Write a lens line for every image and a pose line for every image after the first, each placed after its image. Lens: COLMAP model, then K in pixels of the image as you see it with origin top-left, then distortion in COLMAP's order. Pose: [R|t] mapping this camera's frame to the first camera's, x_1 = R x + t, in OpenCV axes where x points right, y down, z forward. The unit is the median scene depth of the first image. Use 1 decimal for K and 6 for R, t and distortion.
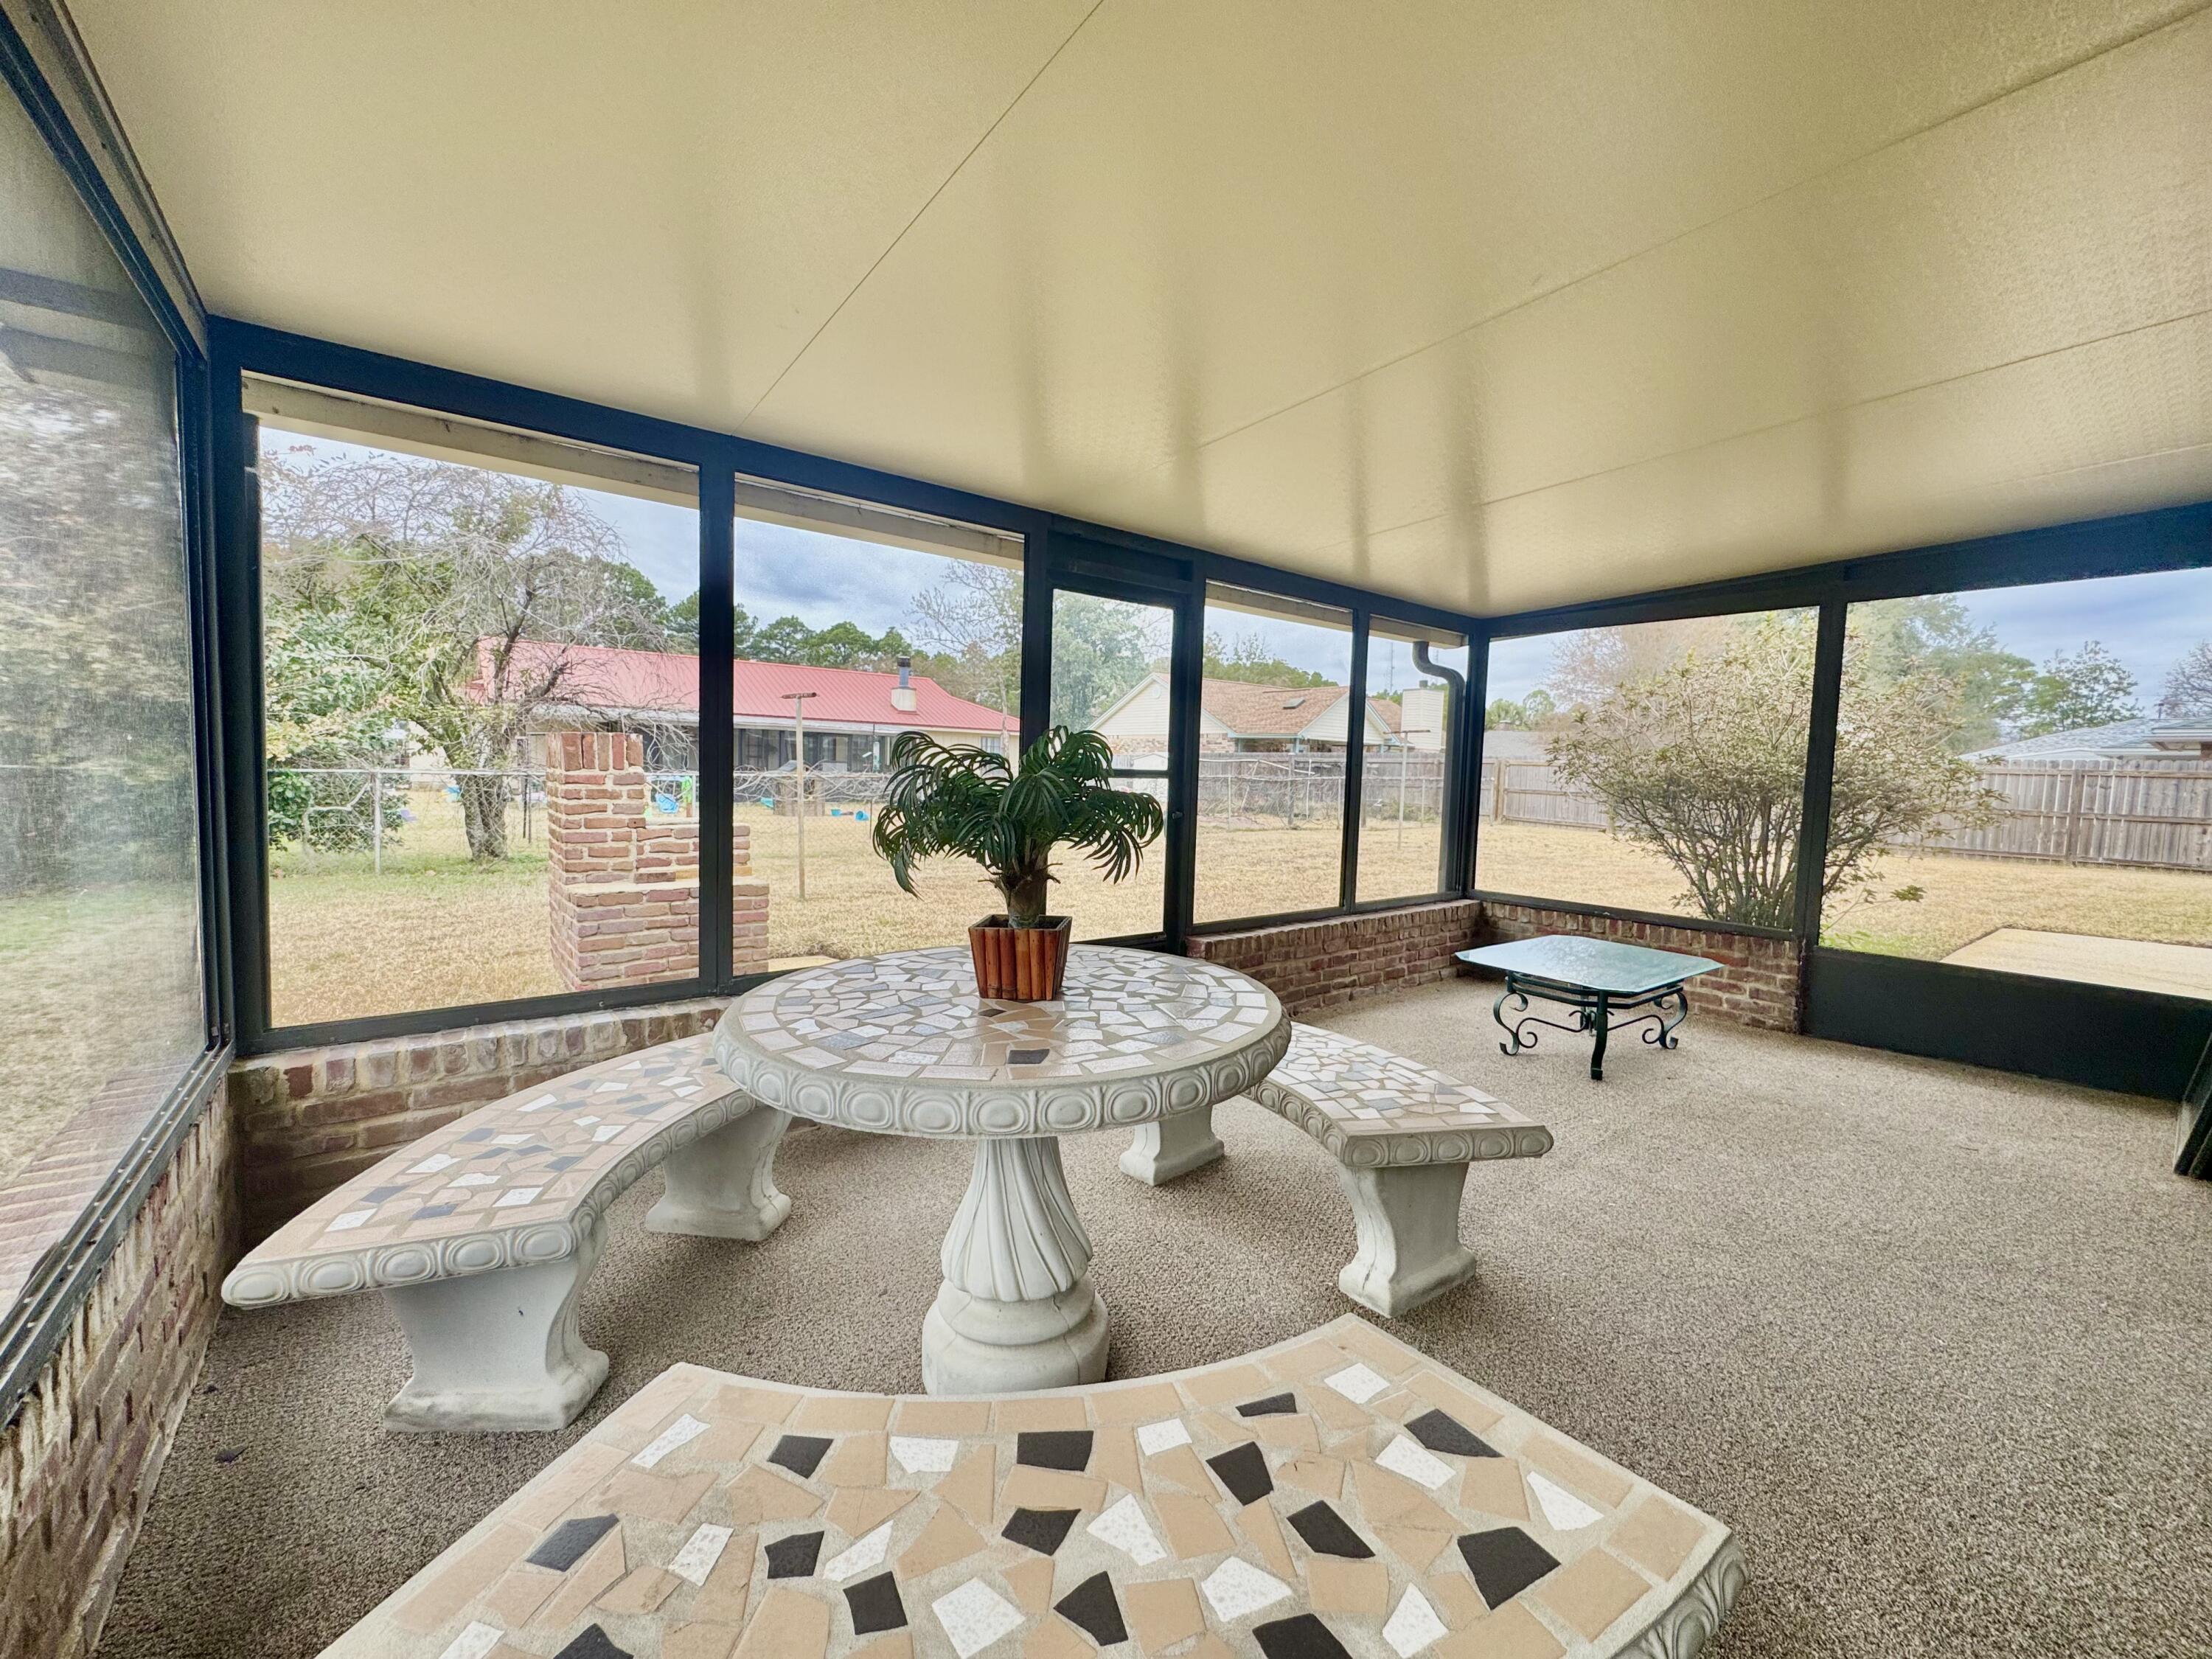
lens RADIAL K [[889.9, 0, 1109.7], [0, 889.9, 831.2], [0, 0, 1]] dist [-0.004554, -0.000100]
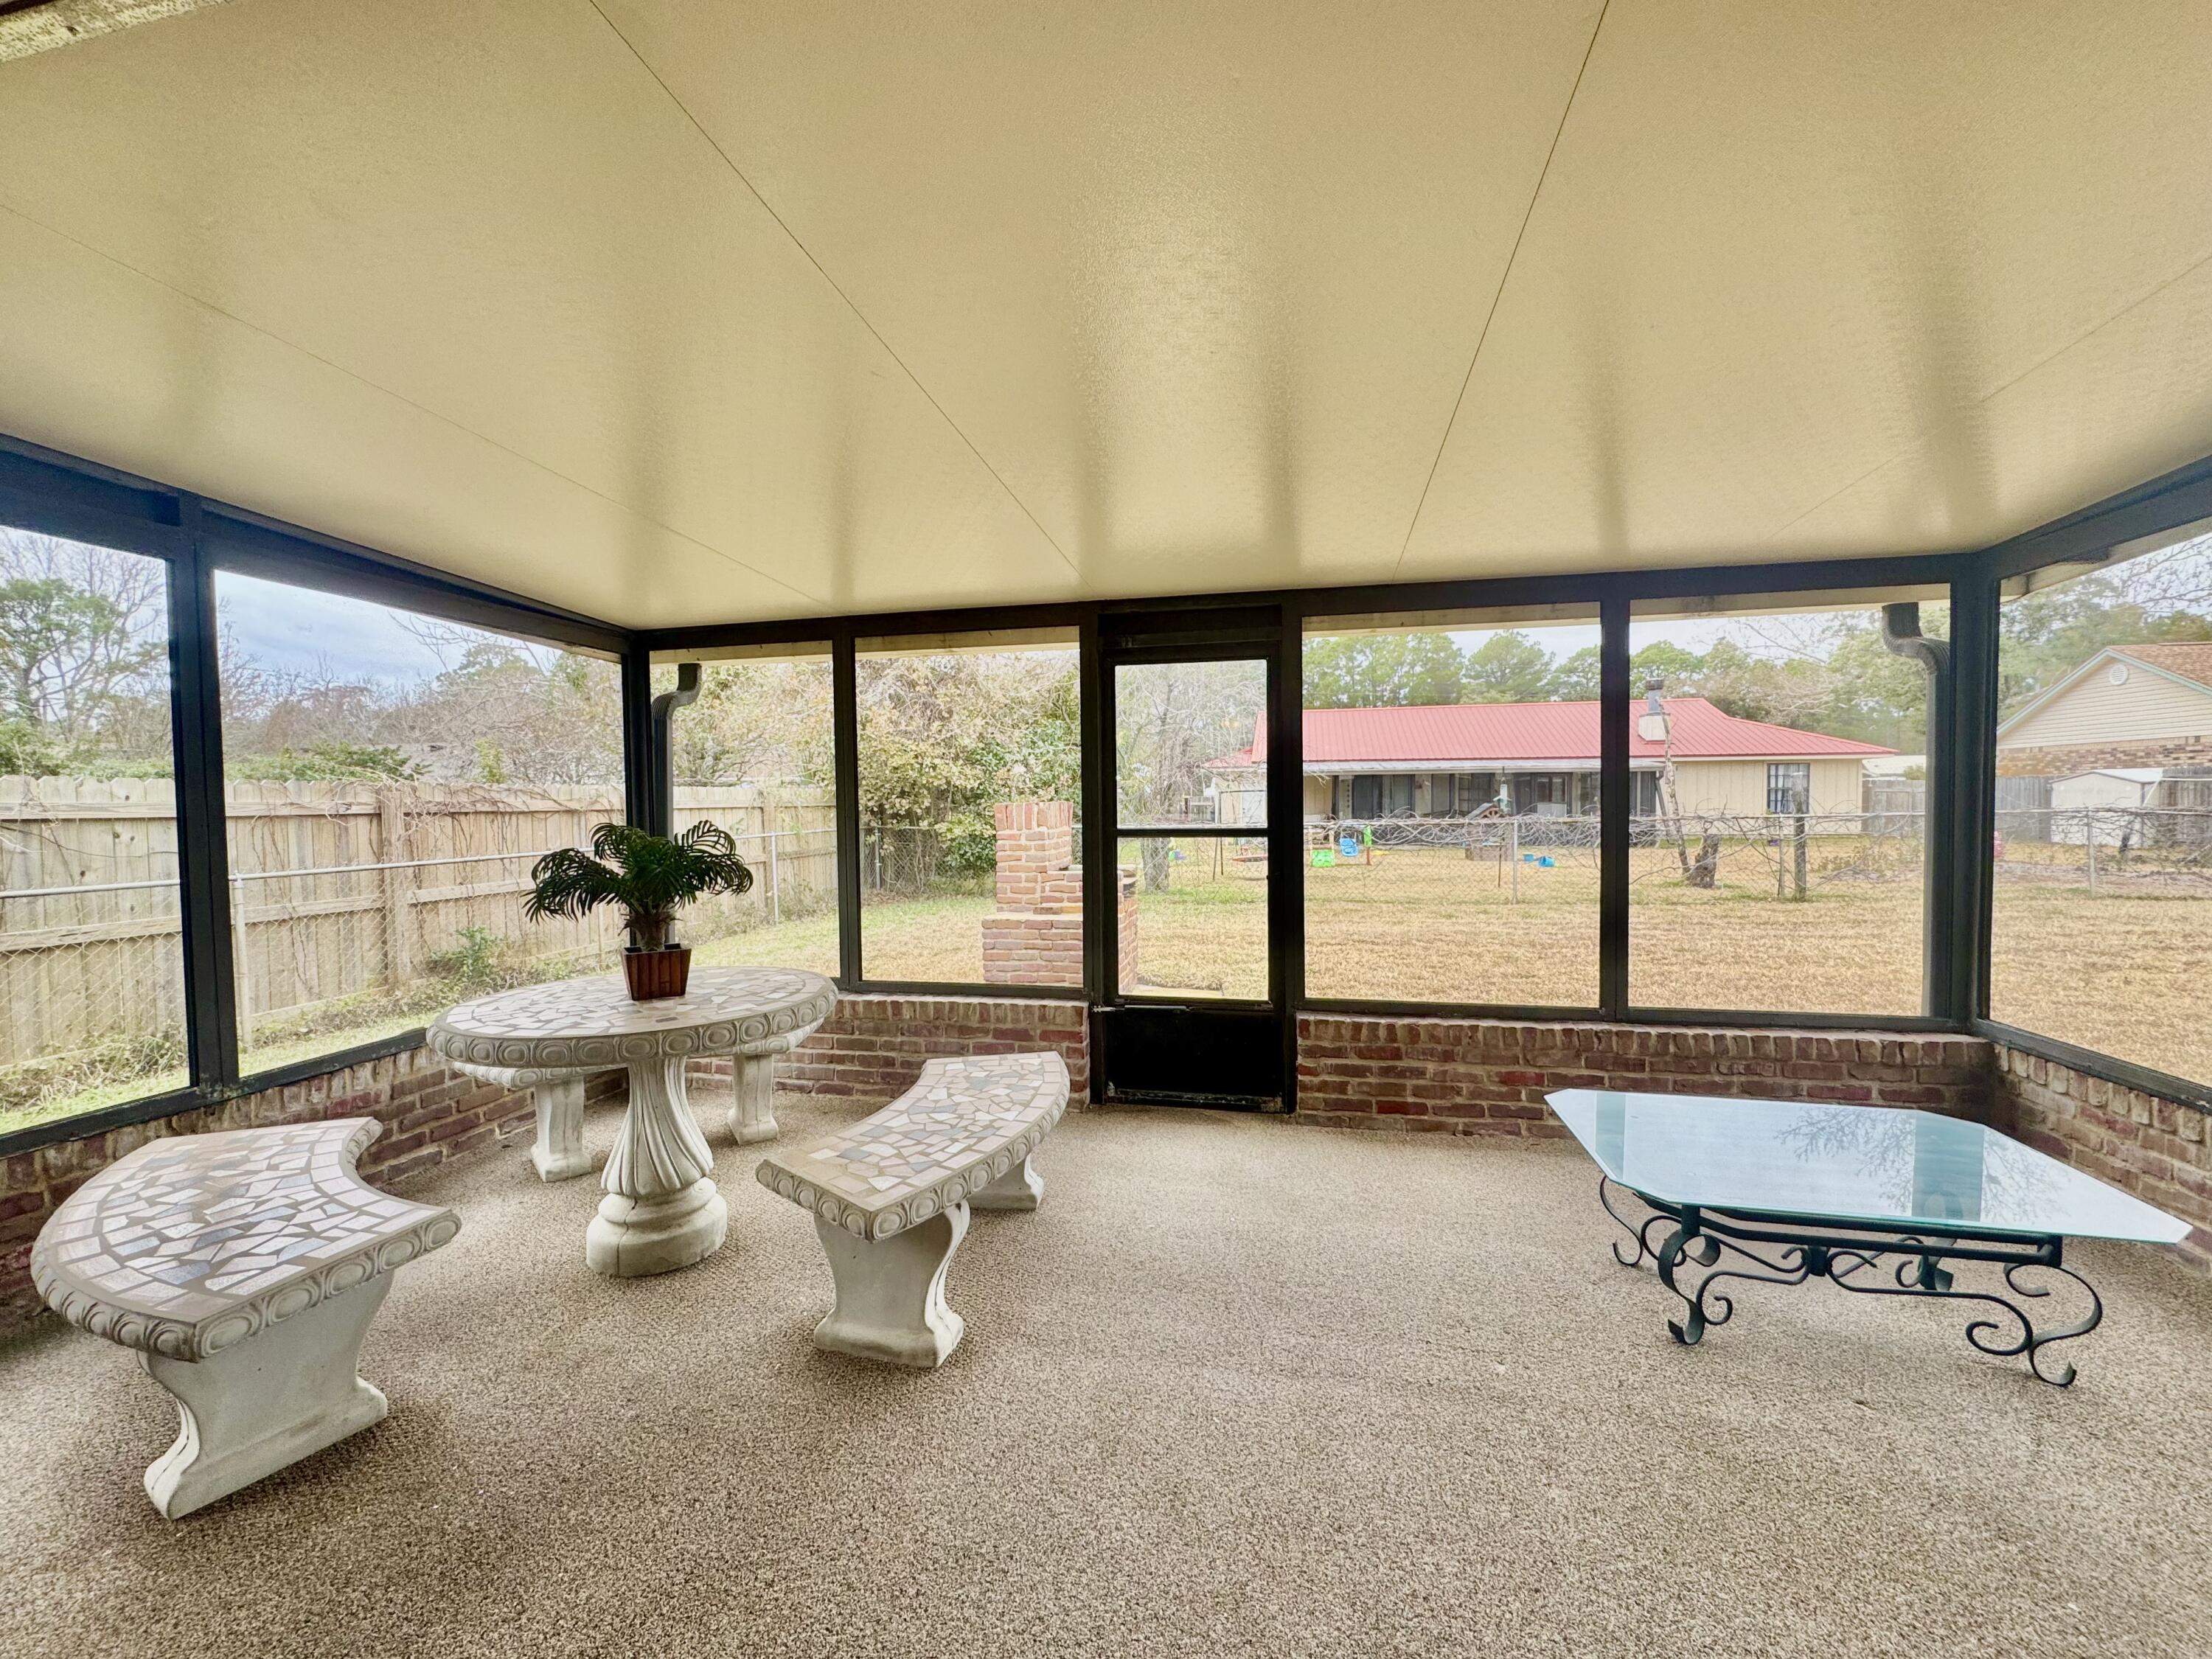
lens RADIAL K [[889.9, 0, 1106.6], [0, 889.9, 831.2], [0, 0, 1]] dist [-0.004554, -0.000100]
pose [[0.633236, -0.007860, -0.773919, 0.568913], [-0.026746, 0.999129, -0.032031, -0.025952], [0.773496, 0.040983, 0.632475, 0.226718]]
